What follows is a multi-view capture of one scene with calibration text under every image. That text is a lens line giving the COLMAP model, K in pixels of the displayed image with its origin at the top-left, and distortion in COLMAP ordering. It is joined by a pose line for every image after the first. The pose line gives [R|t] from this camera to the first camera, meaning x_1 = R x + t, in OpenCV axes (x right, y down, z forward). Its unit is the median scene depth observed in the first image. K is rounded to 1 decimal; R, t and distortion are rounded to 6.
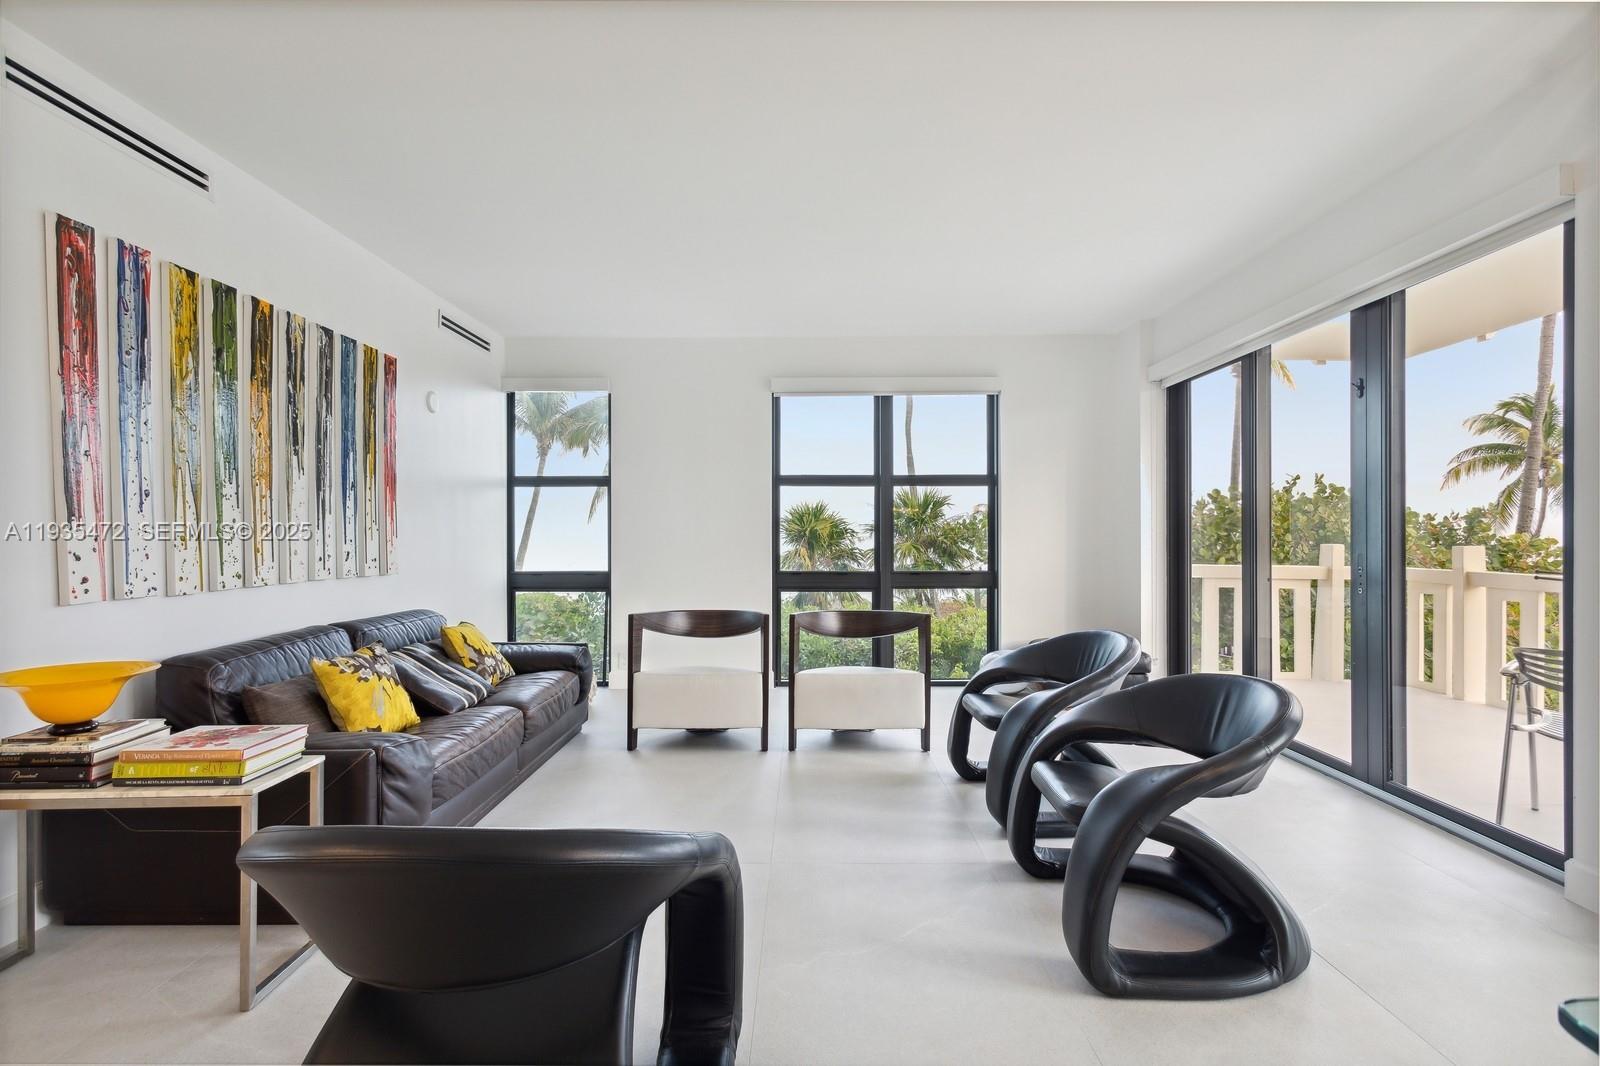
lens RADIAL K [[763.4, 0, 800.4], [0, 763.4, 537.0], [0, 0, 1]] dist [0.004325, -0.000470]
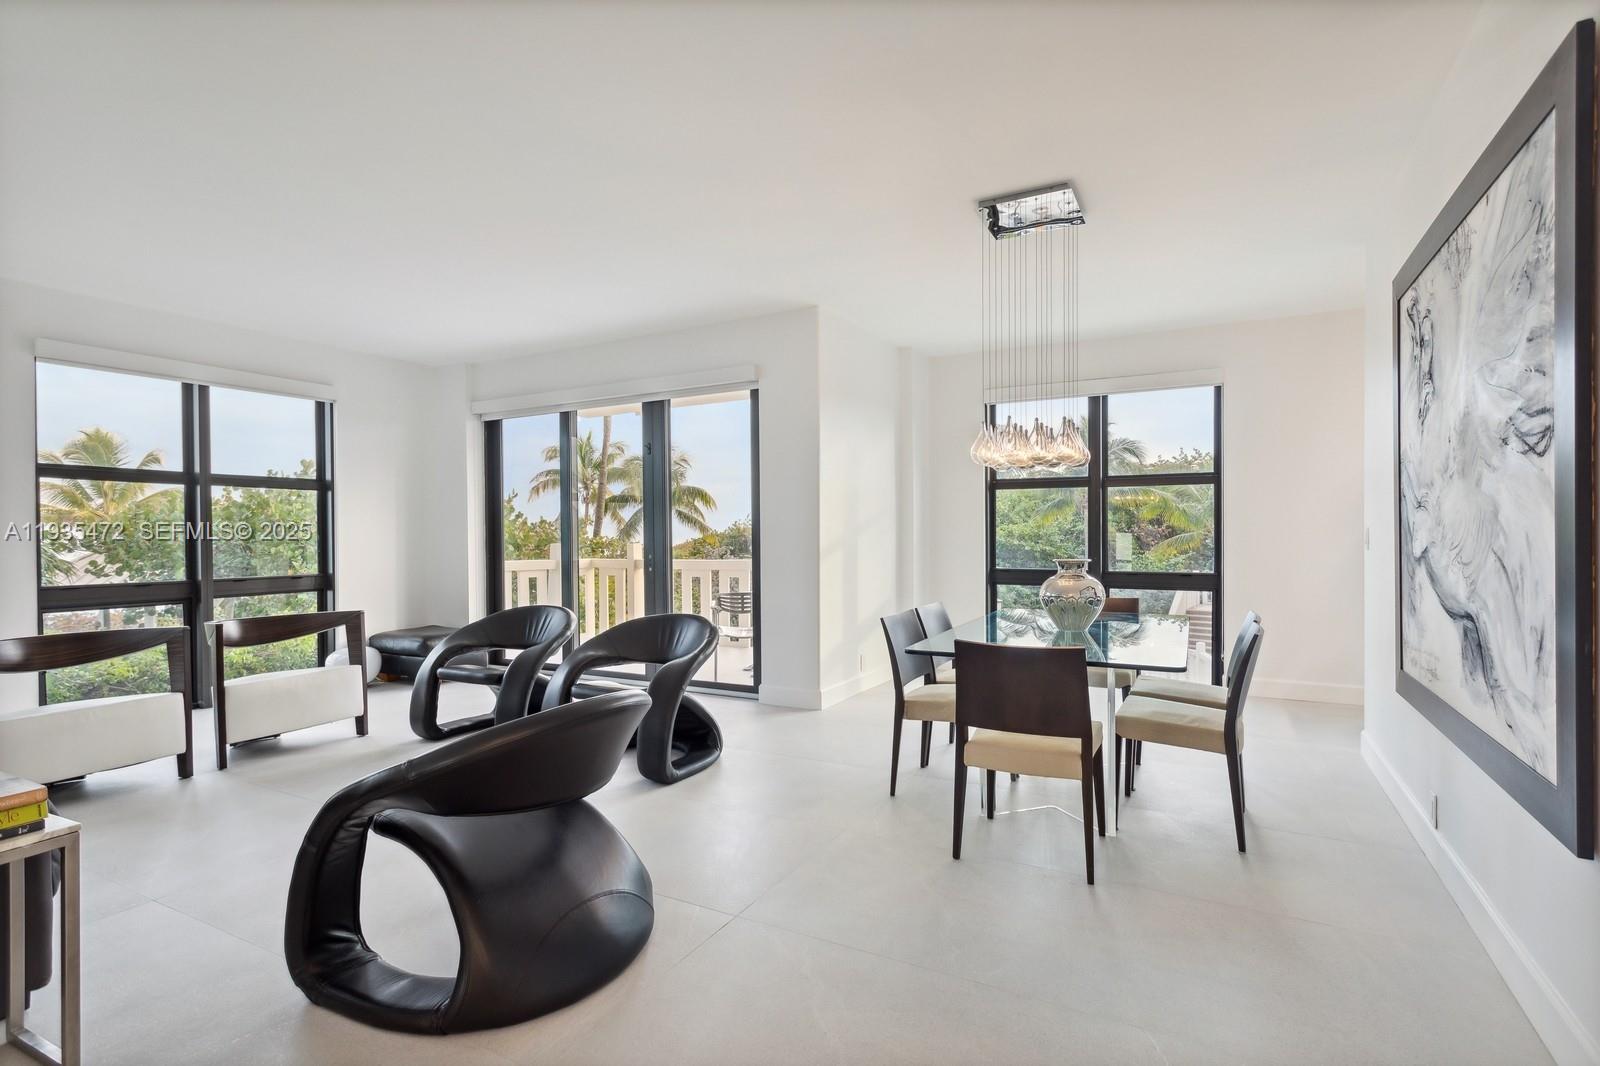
lens RADIAL K [[763.4, 0, 802.1], [0, 763.4, 535.3], [0, 0, 1]] dist [0.004325, -0.000470]
pose [[0.470542, -0.001357, 0.882377, -0.355565], [0.006900, 0.999974, -0.002142, 0.000180], [-0.882351, 0.007096, 0.470539, -0.053362]]
